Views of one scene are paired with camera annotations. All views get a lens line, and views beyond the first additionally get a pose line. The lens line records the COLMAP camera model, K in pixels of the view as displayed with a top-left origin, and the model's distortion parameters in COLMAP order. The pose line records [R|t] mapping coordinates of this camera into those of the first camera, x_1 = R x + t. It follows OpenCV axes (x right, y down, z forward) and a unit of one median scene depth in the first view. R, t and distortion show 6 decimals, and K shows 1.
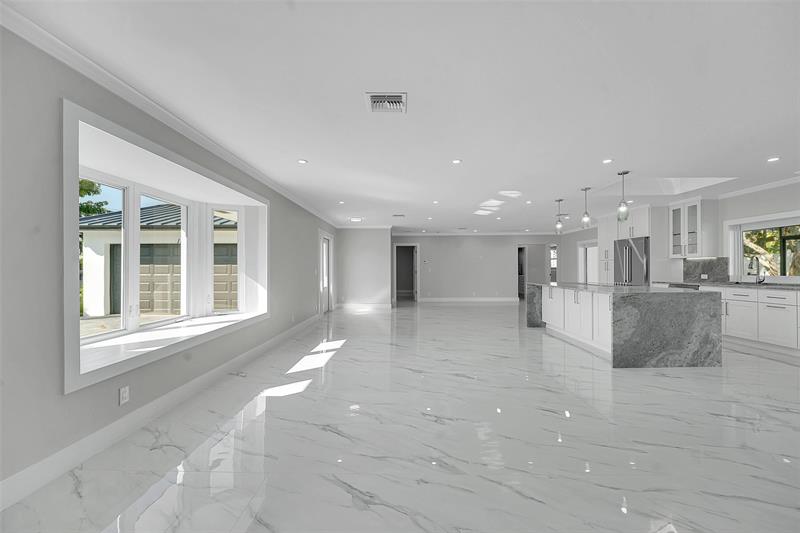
lens RADIAL K [[320.3, 0, 397.4], [0, 320.3, 267.4], [0, 0, 1]] dist [-0.000211, 0.000069]
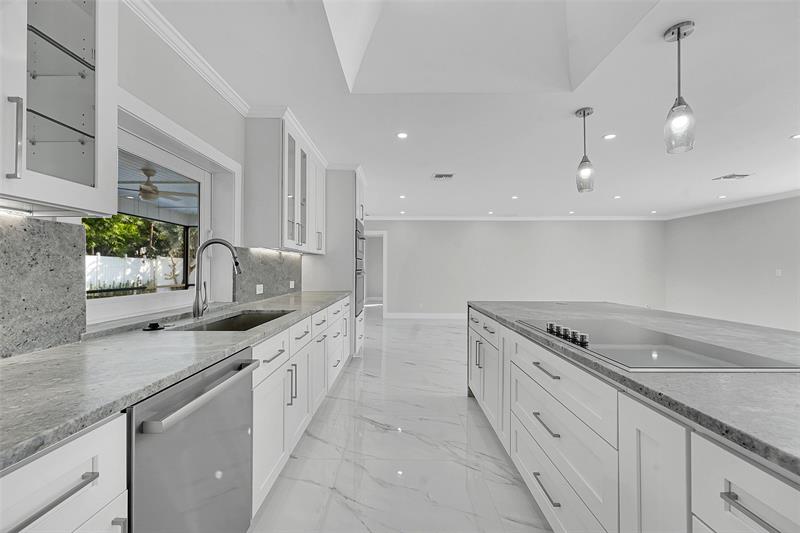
lens RADIAL K [[316.0, 0, 403.6], [0, 316.0, 265.0], [0, 0, 1]] dist [-0.000244, 0.000070]
pose [[-0.999792, 0.003063, -0.020141, 0.778922], [0.003380, 0.999871, -0.015678, -0.000646], [0.020090, -0.015743, -0.999674, 1.165567]]
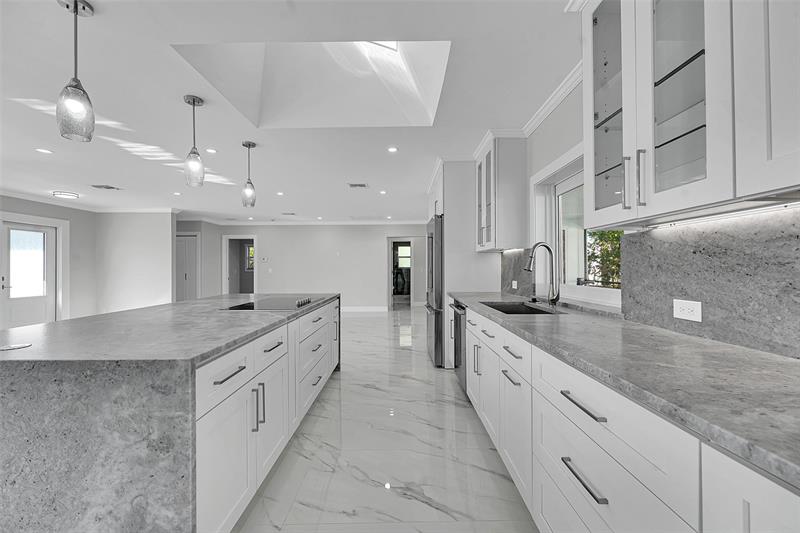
lens RADIAL K [[339.3, 0, 400.0], [0, 339.3, 266.5], [0, 0, 1]] dist [0.000691, 0.000165]
pose [[0.999921, -0.000371, 0.012594, 0.782716], [0.000404, 0.999996, -0.002678, -0.002553], [-0.012593, 0.002683, 0.999917, 0.459152]]
